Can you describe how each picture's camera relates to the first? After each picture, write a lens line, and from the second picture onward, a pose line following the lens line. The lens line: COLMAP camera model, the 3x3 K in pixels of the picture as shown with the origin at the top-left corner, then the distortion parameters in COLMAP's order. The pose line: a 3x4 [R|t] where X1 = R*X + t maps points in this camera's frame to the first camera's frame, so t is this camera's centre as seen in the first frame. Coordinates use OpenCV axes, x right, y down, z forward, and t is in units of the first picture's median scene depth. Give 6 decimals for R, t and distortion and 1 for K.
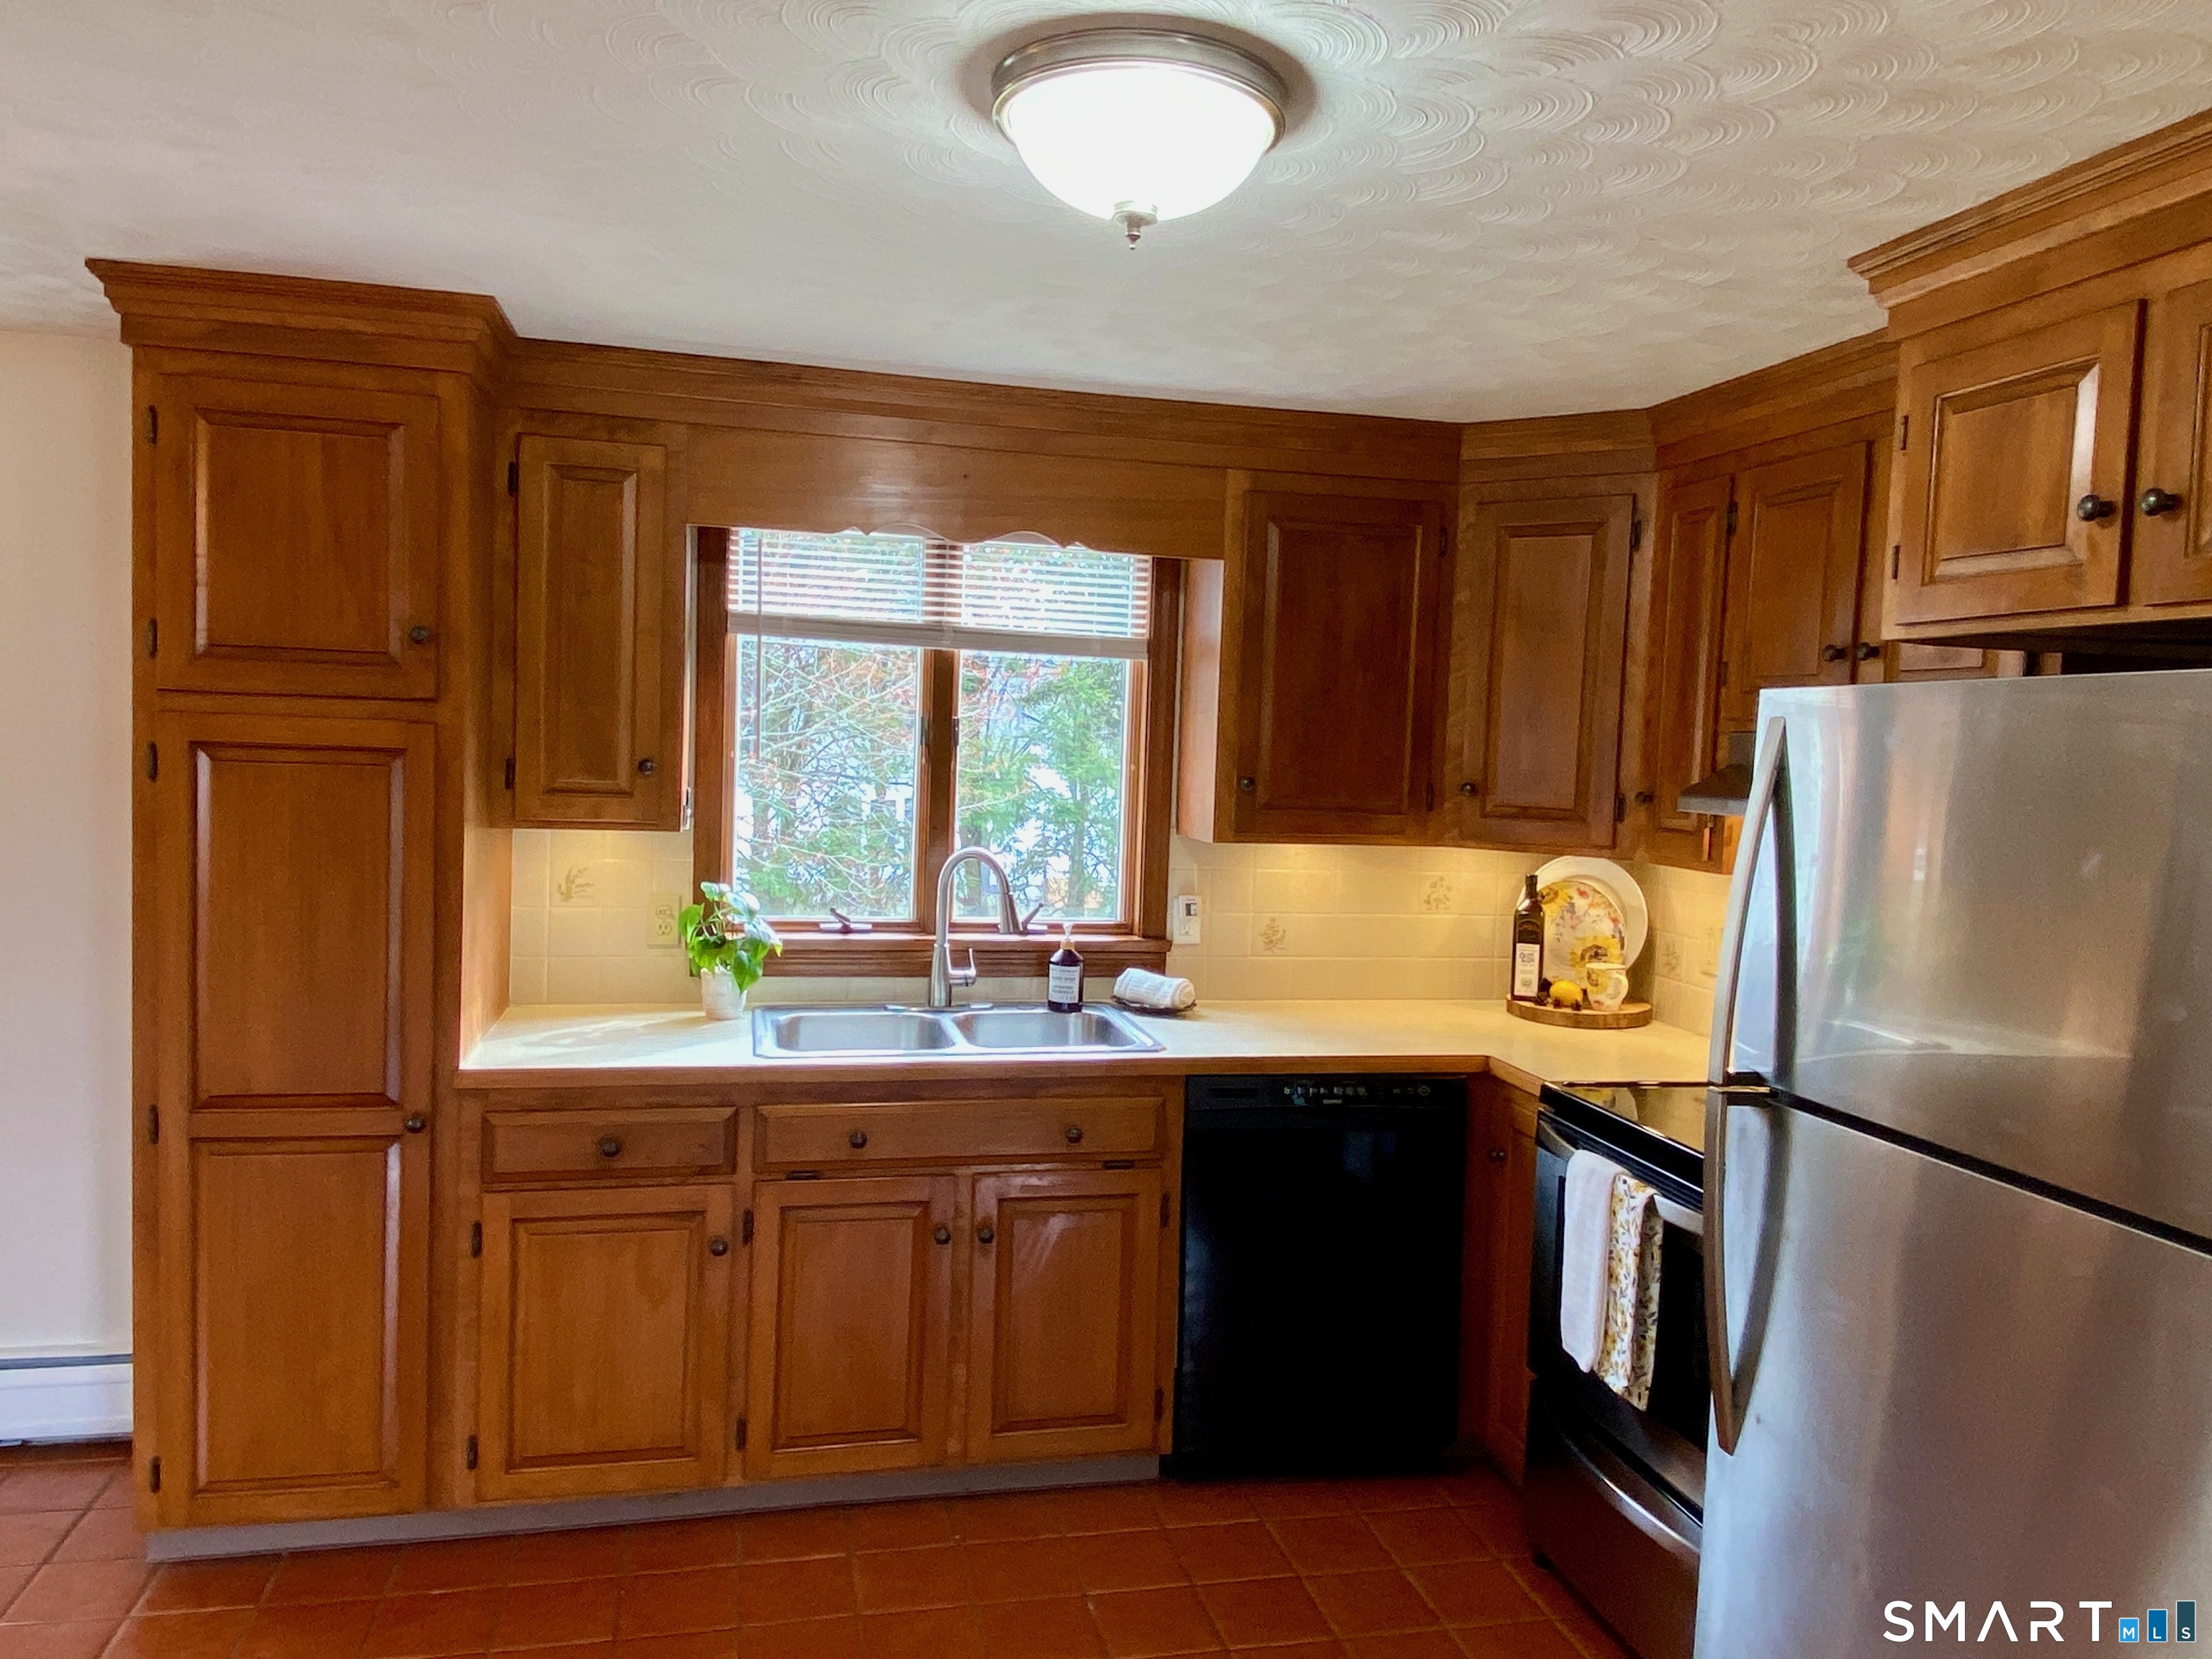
lens RADIAL K [[1569.0, 0, 1089.6], [0, 1569.0, 837.6], [0, 0, 1]] dist [0.069970, -0.034620]
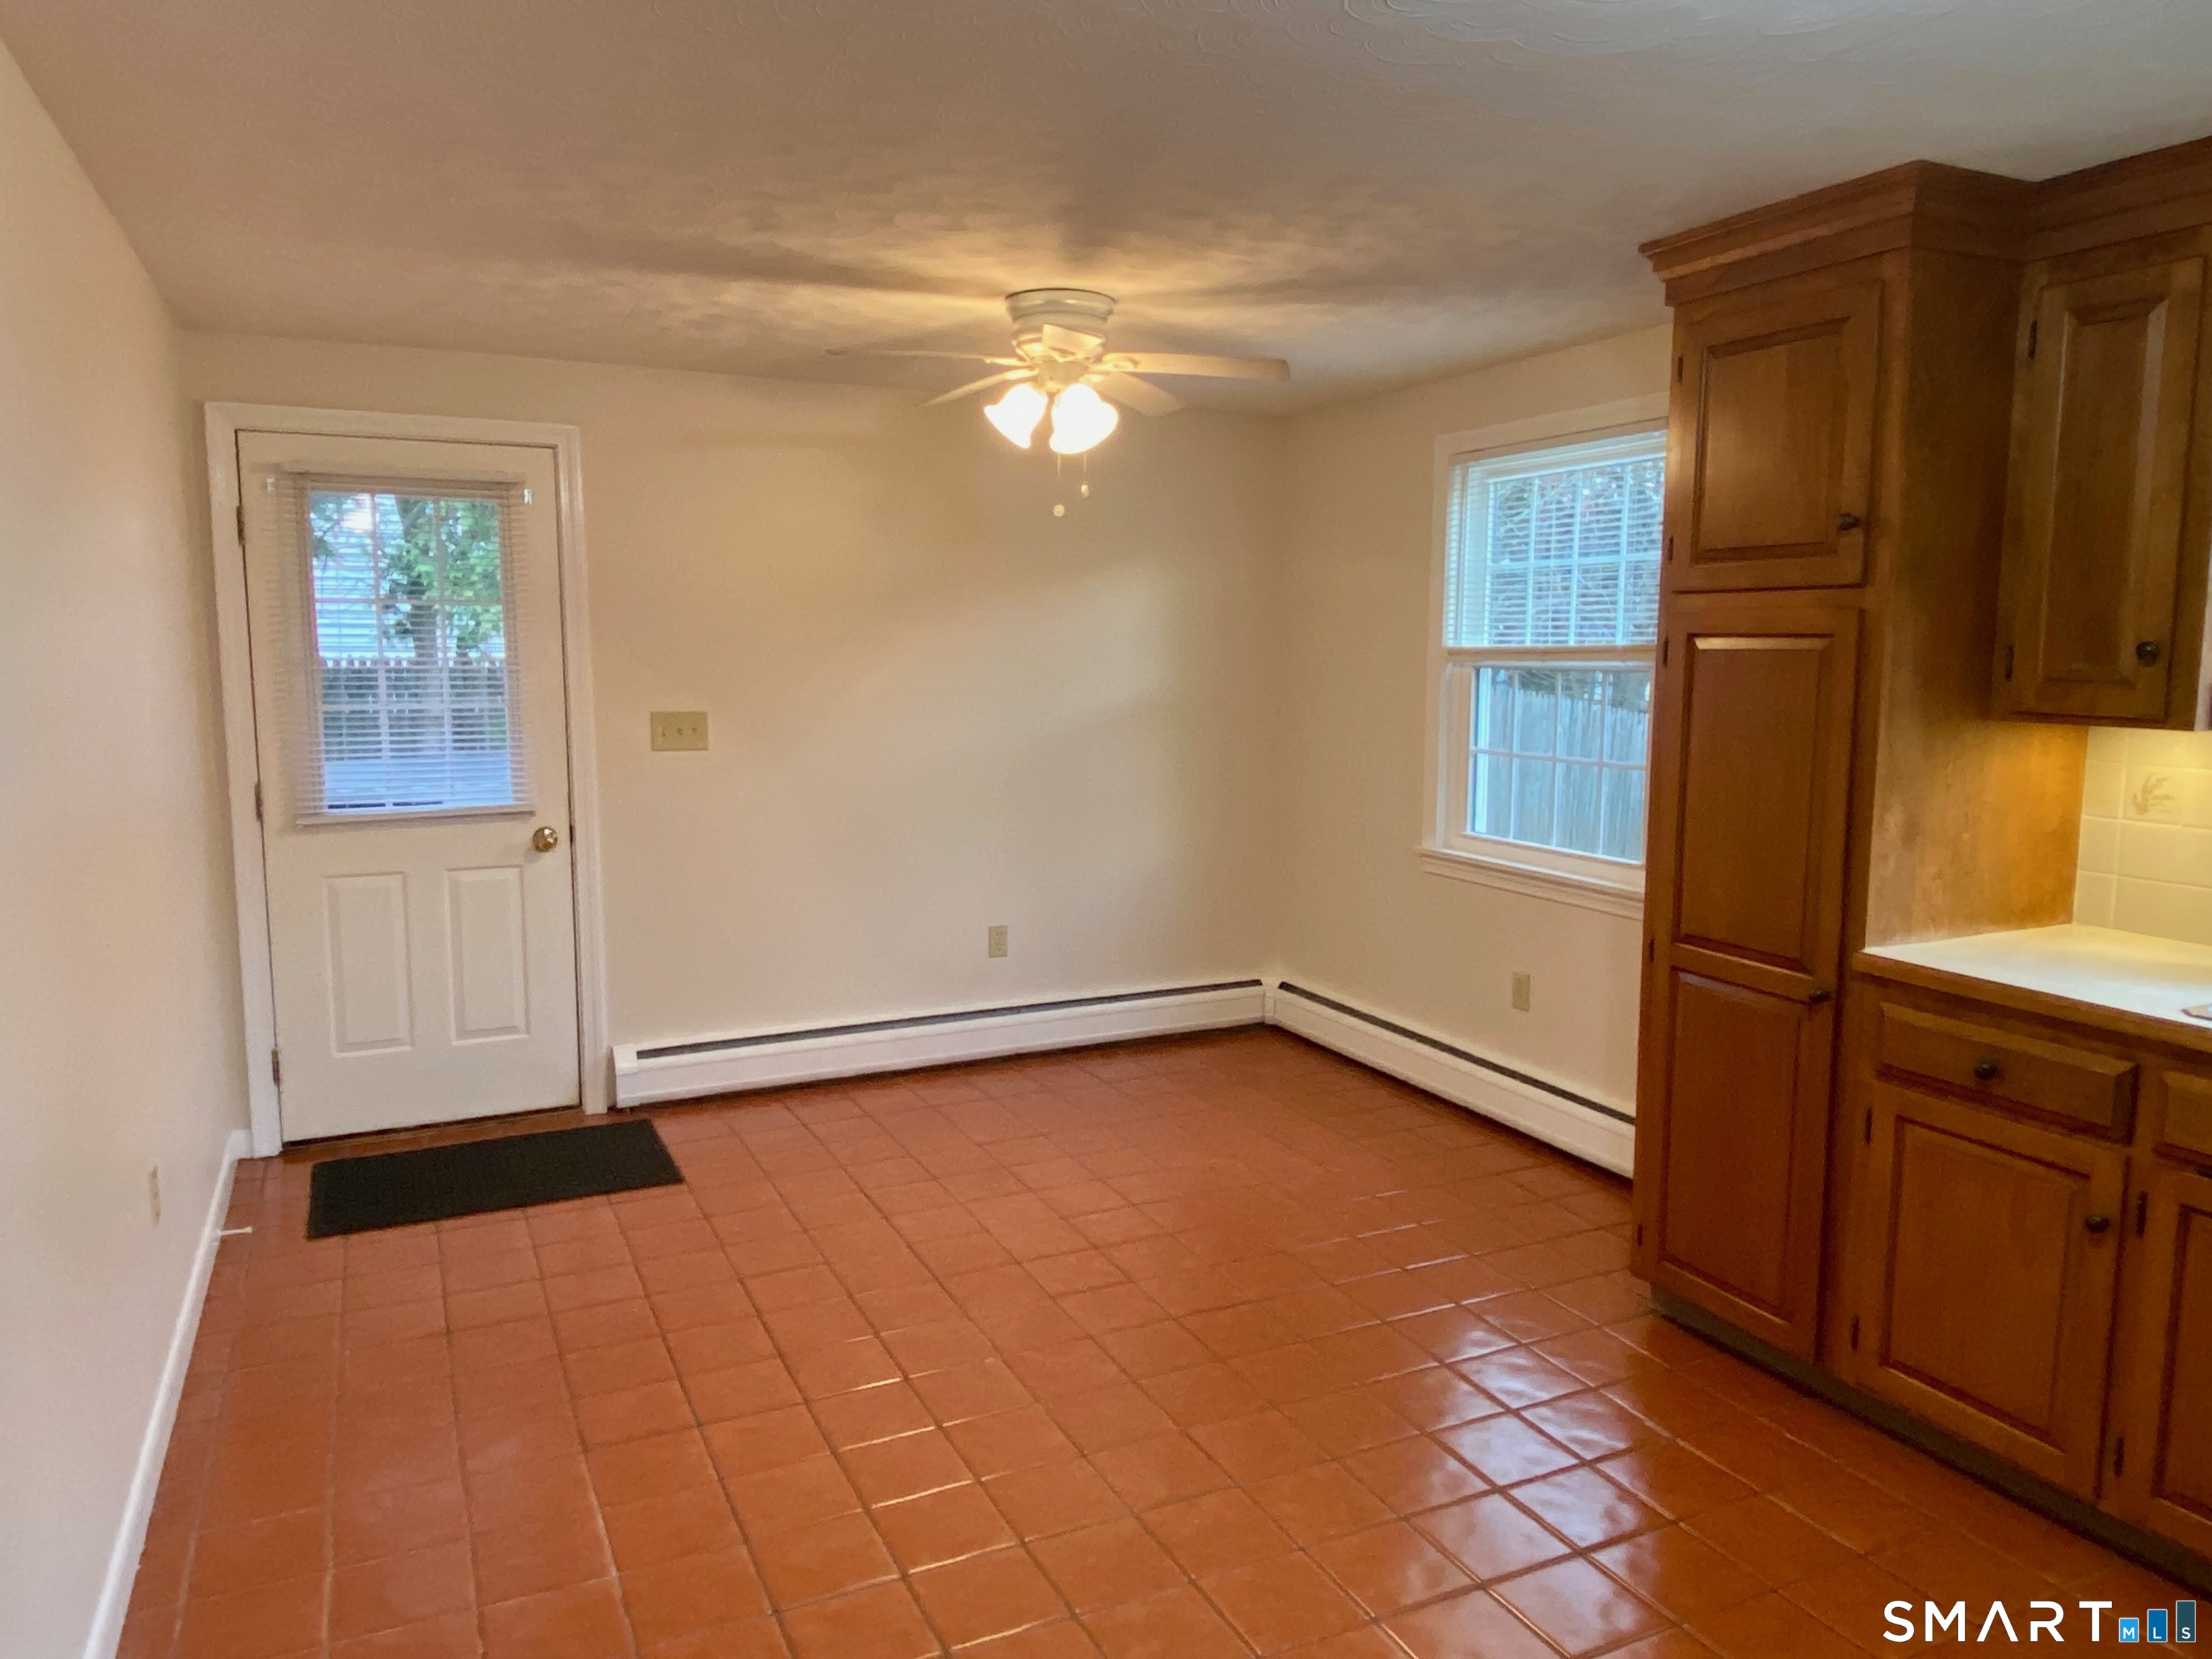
lens RADIAL K [[1569.0, 0, 1111.1], [0, 1569.0, 818.2], [0, 0, 1]] dist [0.069970, -0.034620]
pose [[0.235003, 0.083999, -0.968358, 0.438875], [-0.063233, 0.995470, 0.071005, 0.017924], [0.969936, 0.044546, 0.239250, 0.275560]]
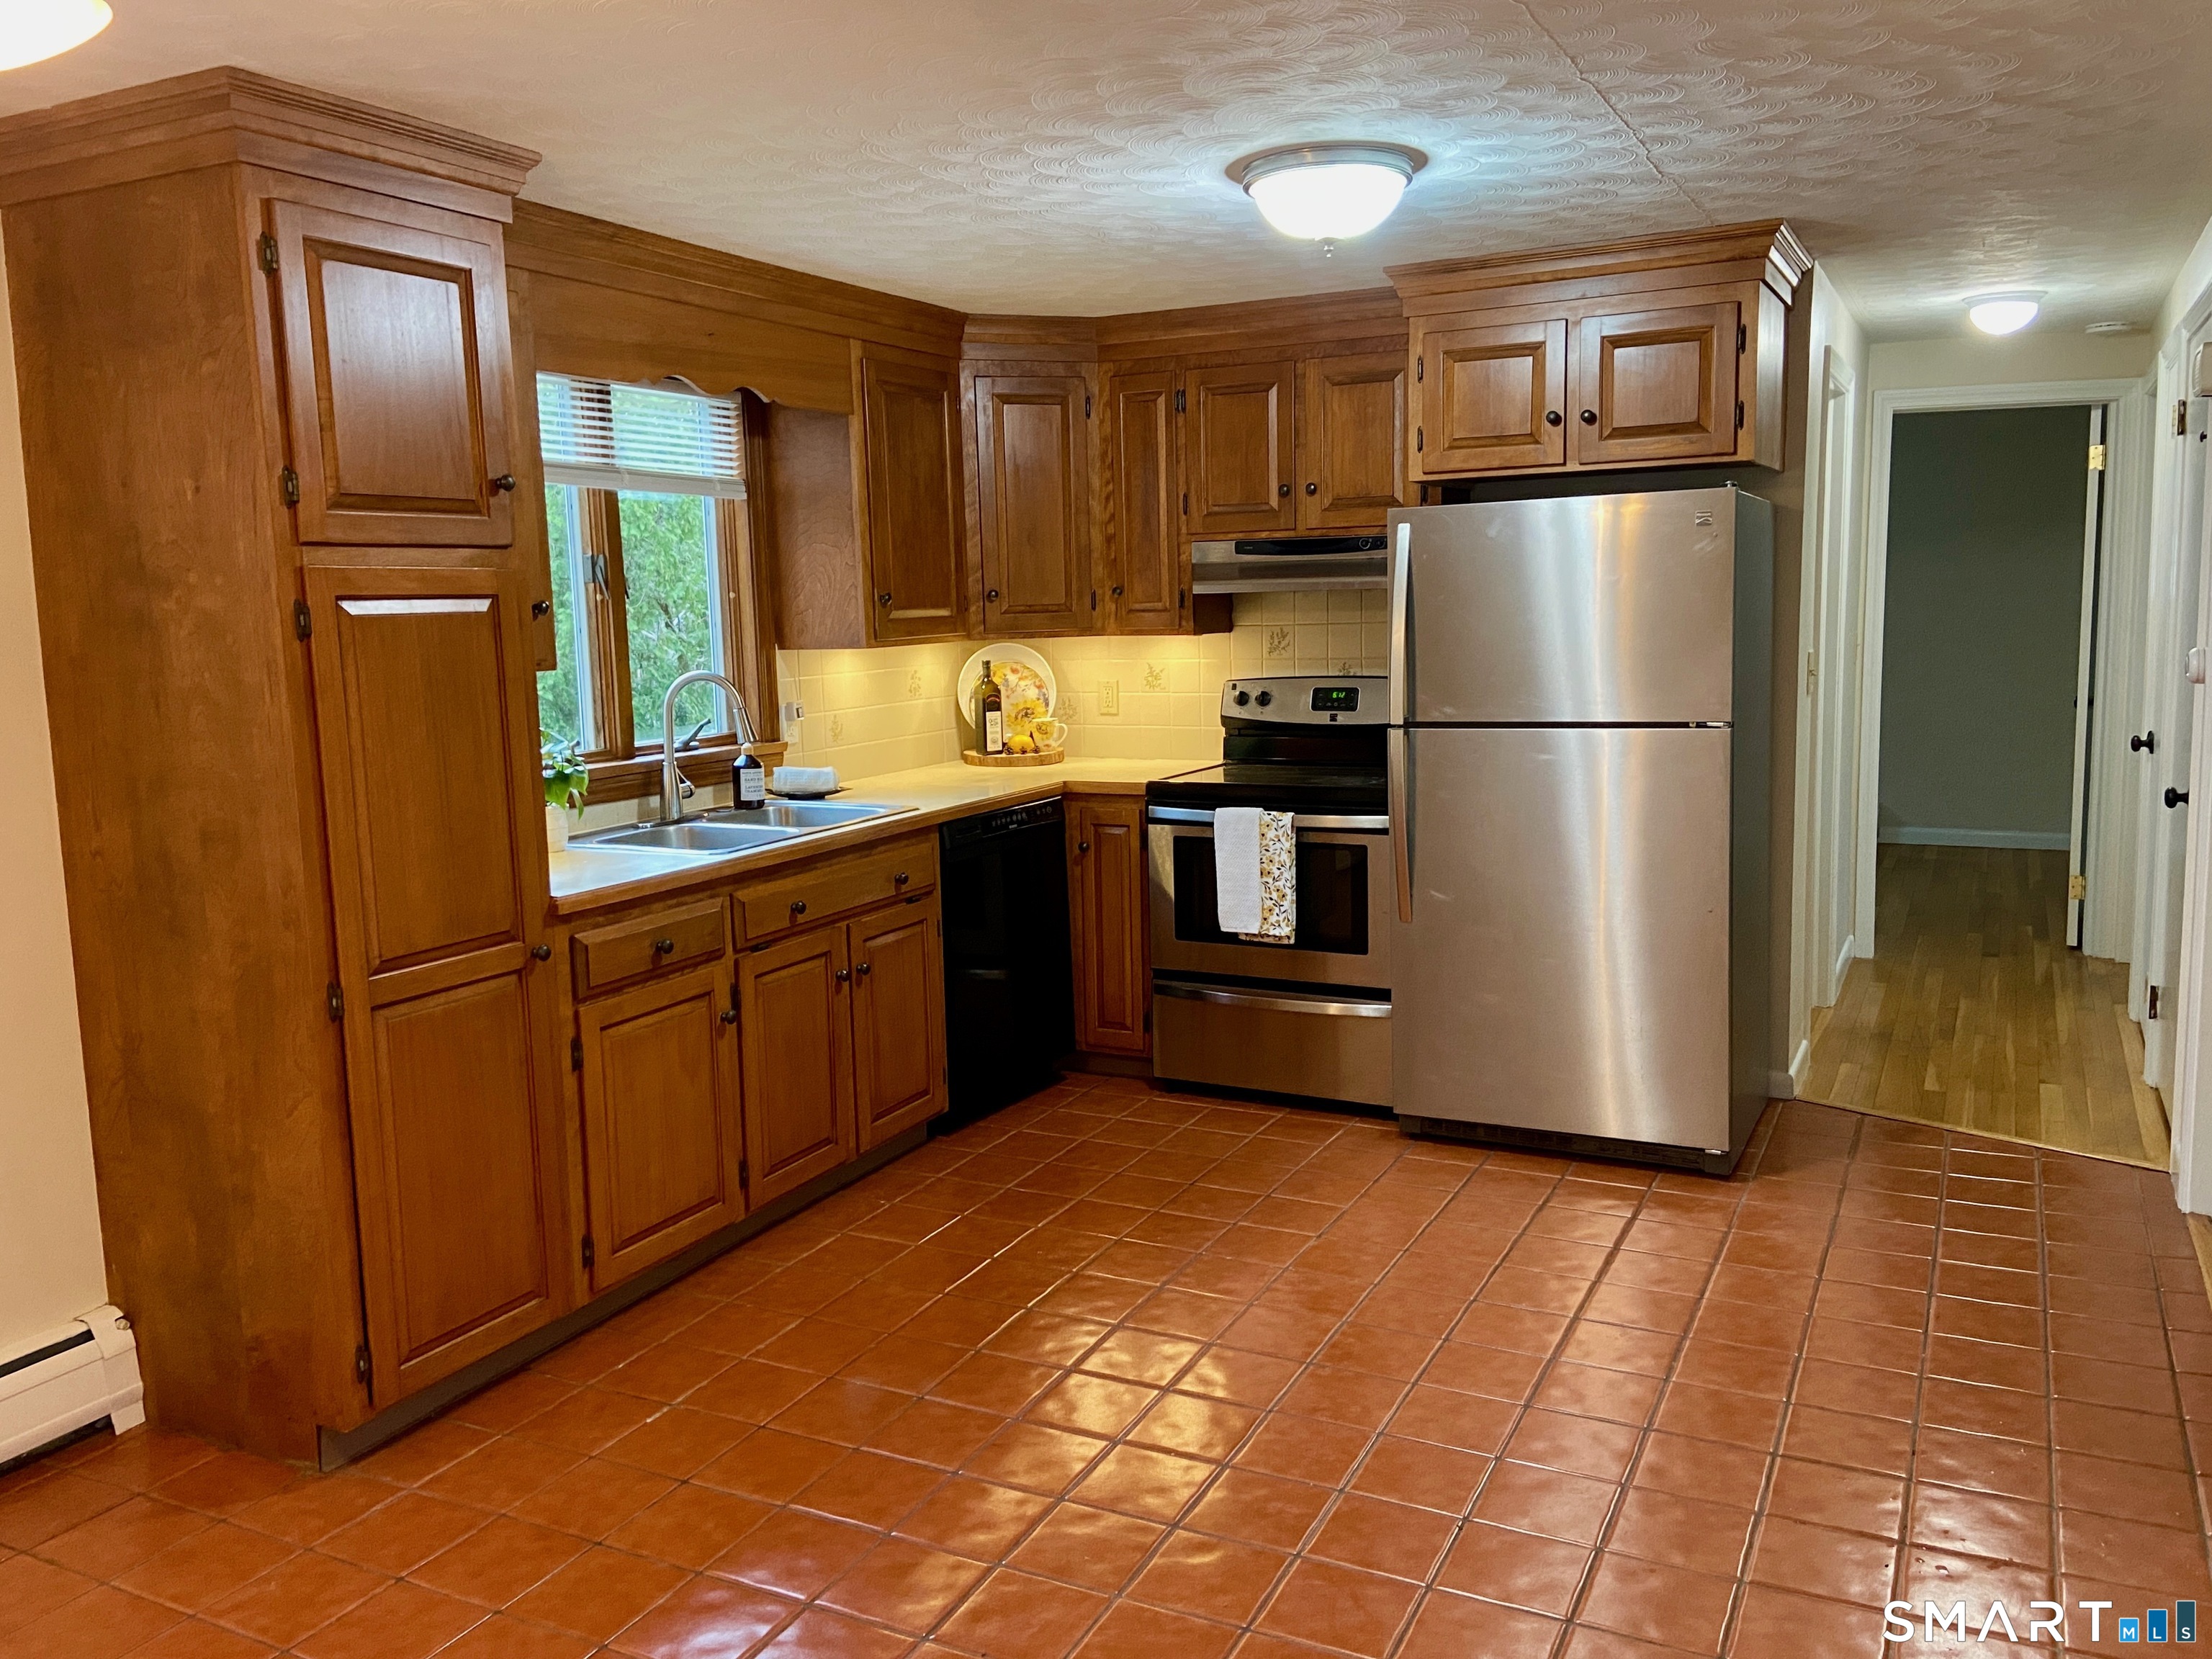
lens RADIAL K [[1762.4, 0, 1118.7], [0, 1762.4, 818.3], [0, 0, 1]] dist [0.145732, 0.006509]
pose [[0.633399, -0.153811, 0.758385, -0.997192], [0.102405, 0.988088, 0.114871, -0.005481], [-0.767020, 0.004903, 0.641605, -0.053699]]
